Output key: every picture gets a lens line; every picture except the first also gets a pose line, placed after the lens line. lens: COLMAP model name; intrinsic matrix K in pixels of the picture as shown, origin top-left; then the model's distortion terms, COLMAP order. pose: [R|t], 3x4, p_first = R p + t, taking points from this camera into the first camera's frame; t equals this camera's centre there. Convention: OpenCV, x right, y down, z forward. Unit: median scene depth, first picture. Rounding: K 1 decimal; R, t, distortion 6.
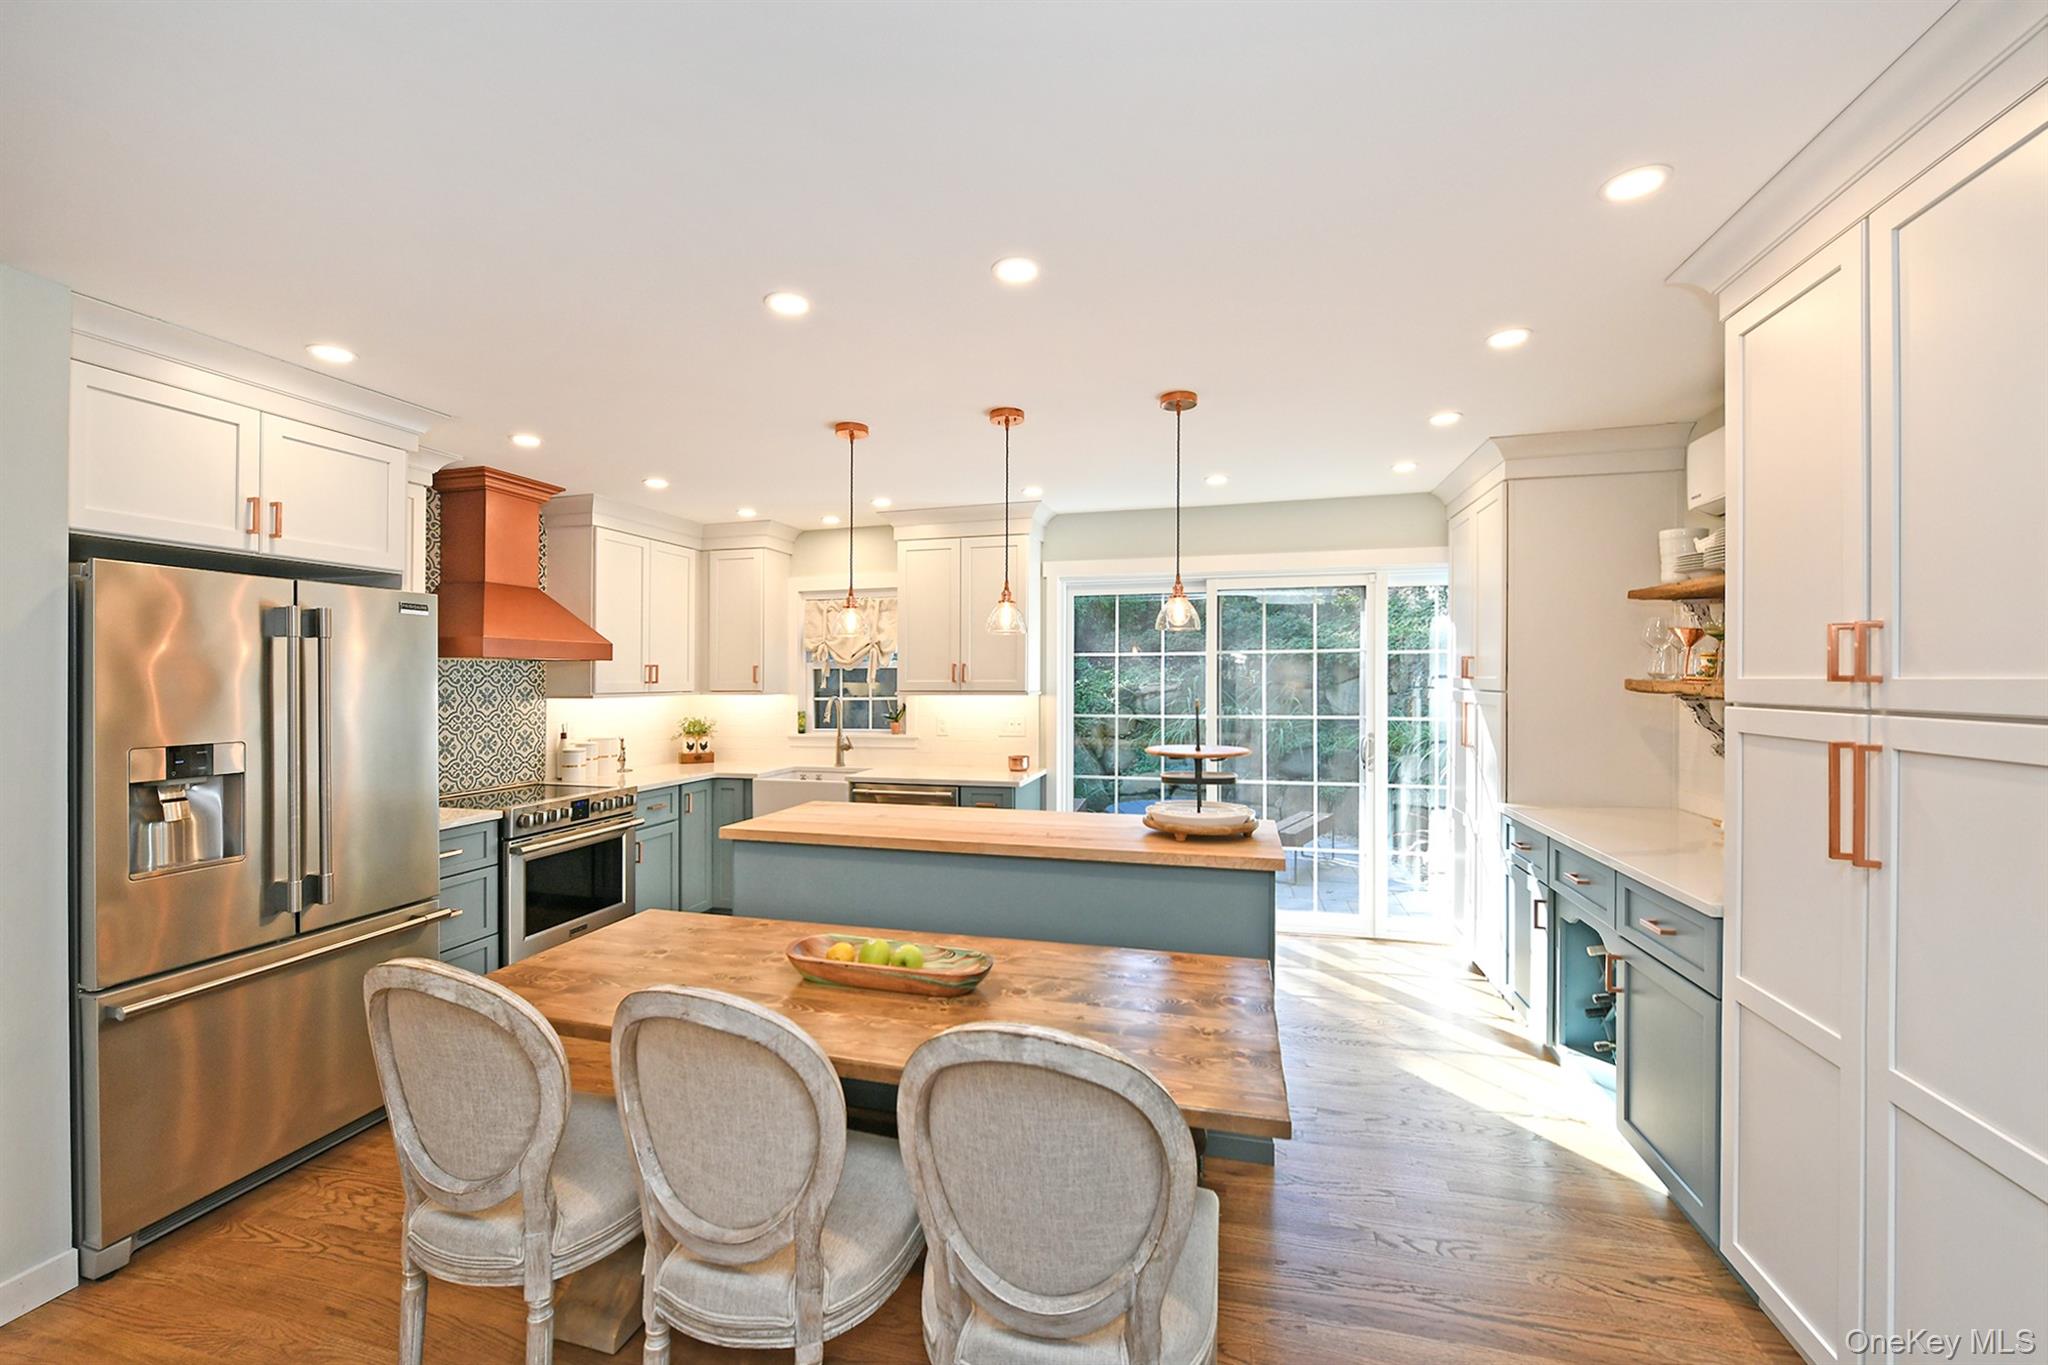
lens RADIAL K [[830.8, 0, 1023.4], [0, 830.8, 695.2], [0, 0, 1]] dist [-0.010335, -0.000376]
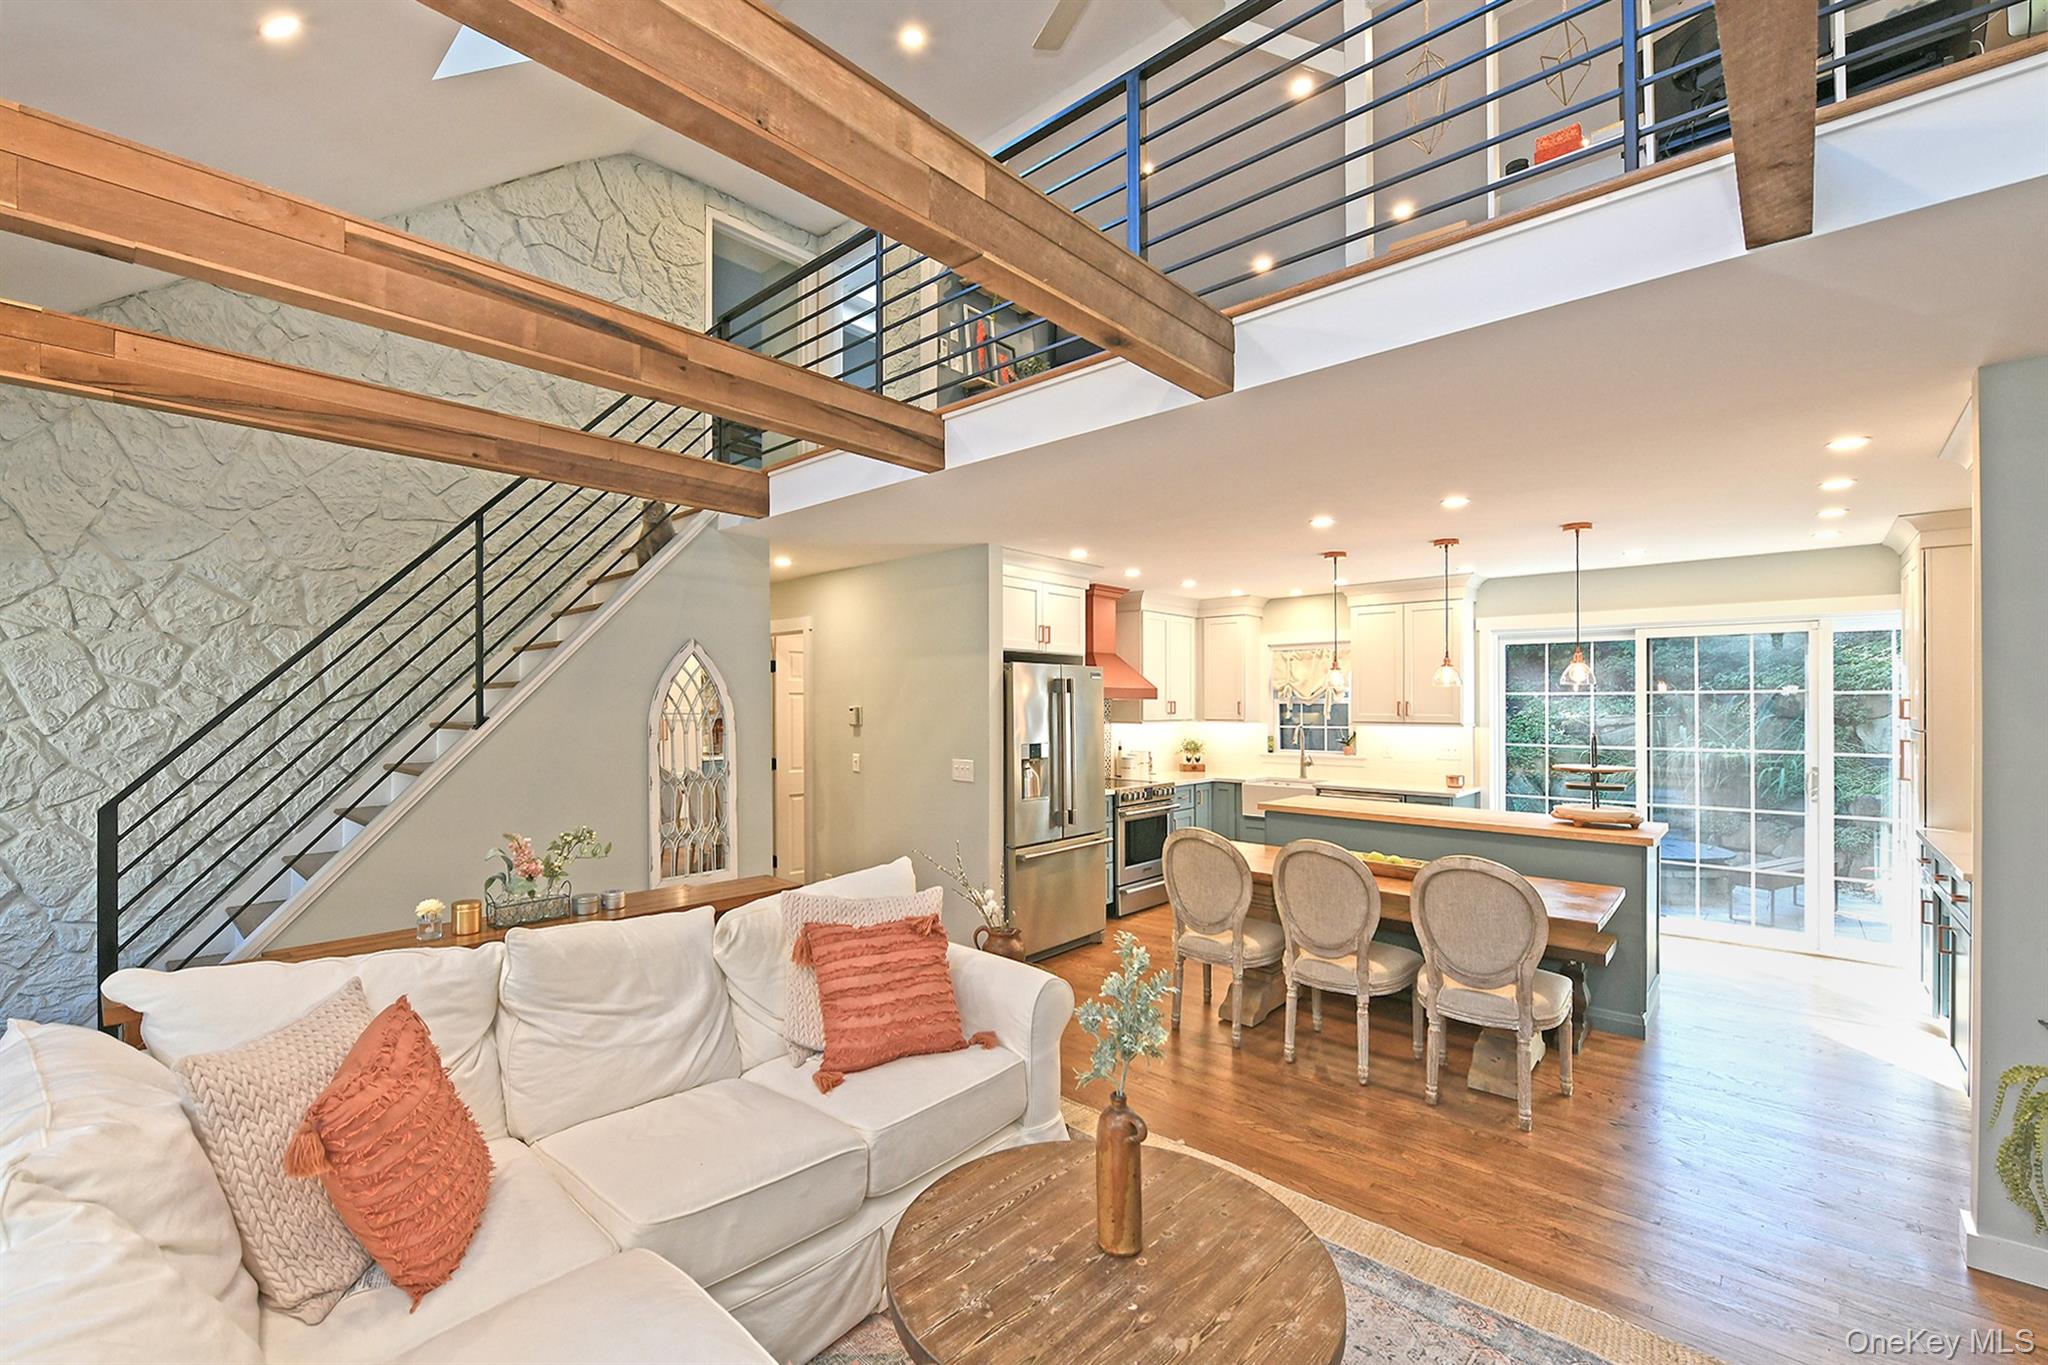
lens RADIAL K [[857.3, 0, 1024.0], [0, 857.3, 682.5], [0, 0, 1]] dist [-0.000691, -0.000082]
pose [[0.893075, -0.005630, -0.449873, -0.003849], [-0.014883, 0.999005, -0.042048, -0.002545], [0.449662, 0.044247, 0.892102, -0.477889]]
